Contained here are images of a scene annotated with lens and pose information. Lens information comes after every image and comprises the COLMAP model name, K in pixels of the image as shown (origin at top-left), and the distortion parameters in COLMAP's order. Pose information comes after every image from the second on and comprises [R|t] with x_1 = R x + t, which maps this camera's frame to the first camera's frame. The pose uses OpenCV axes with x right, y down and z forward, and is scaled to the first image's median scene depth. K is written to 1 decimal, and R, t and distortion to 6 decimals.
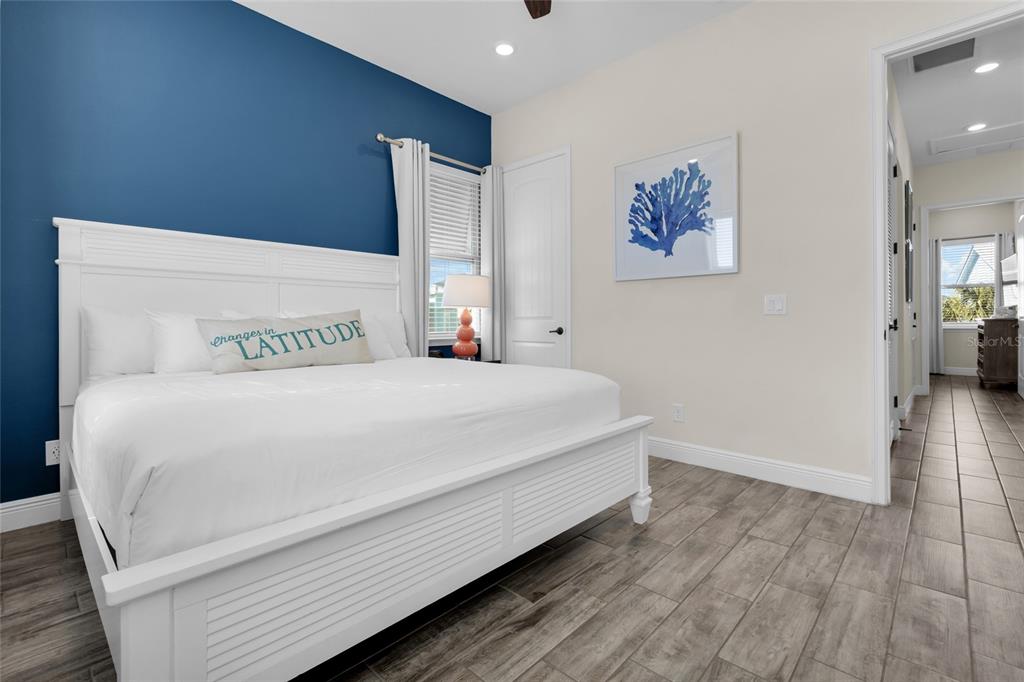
lens RADIAL K [[456.6, 0, 531.7], [0, 456.6, 319.7], [0, 0, 1]] dist [-0.009610, 0.000140]
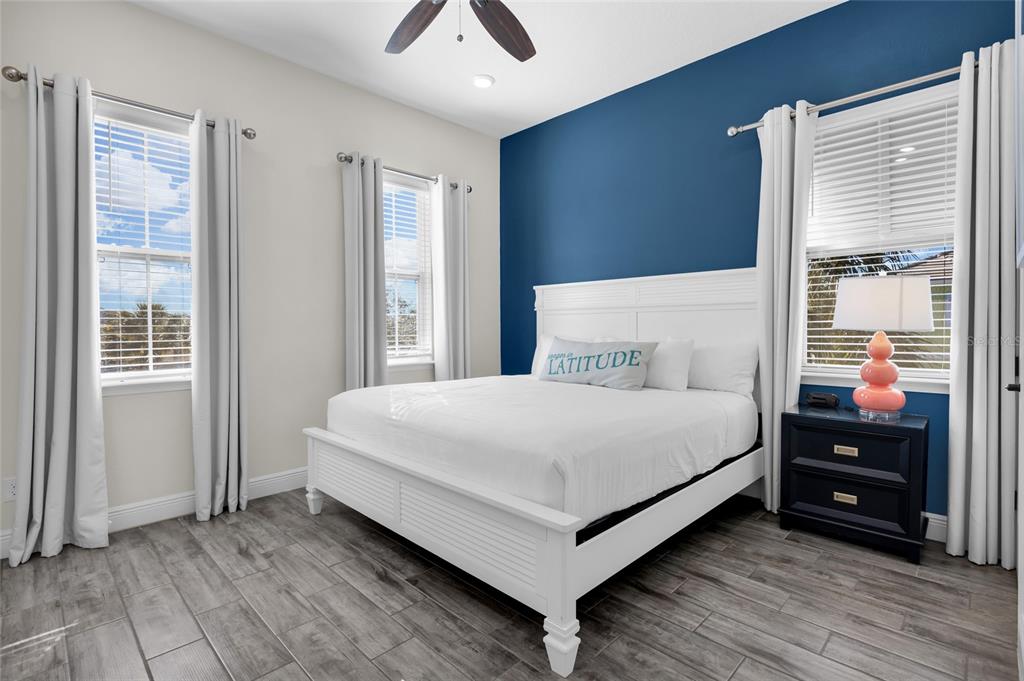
lens RADIAL K [[456.6, 0, 466.2], [0, 456.6, 337.3], [0, 0, 1]] dist [-0.009610, 0.000140]
pose [[-0.070877, 0.020920, -0.997266, 1.248790], [0.011706, 0.999729, 0.020140, -0.087117], [0.997416, -0.010247, -0.071103, 1.257484]]
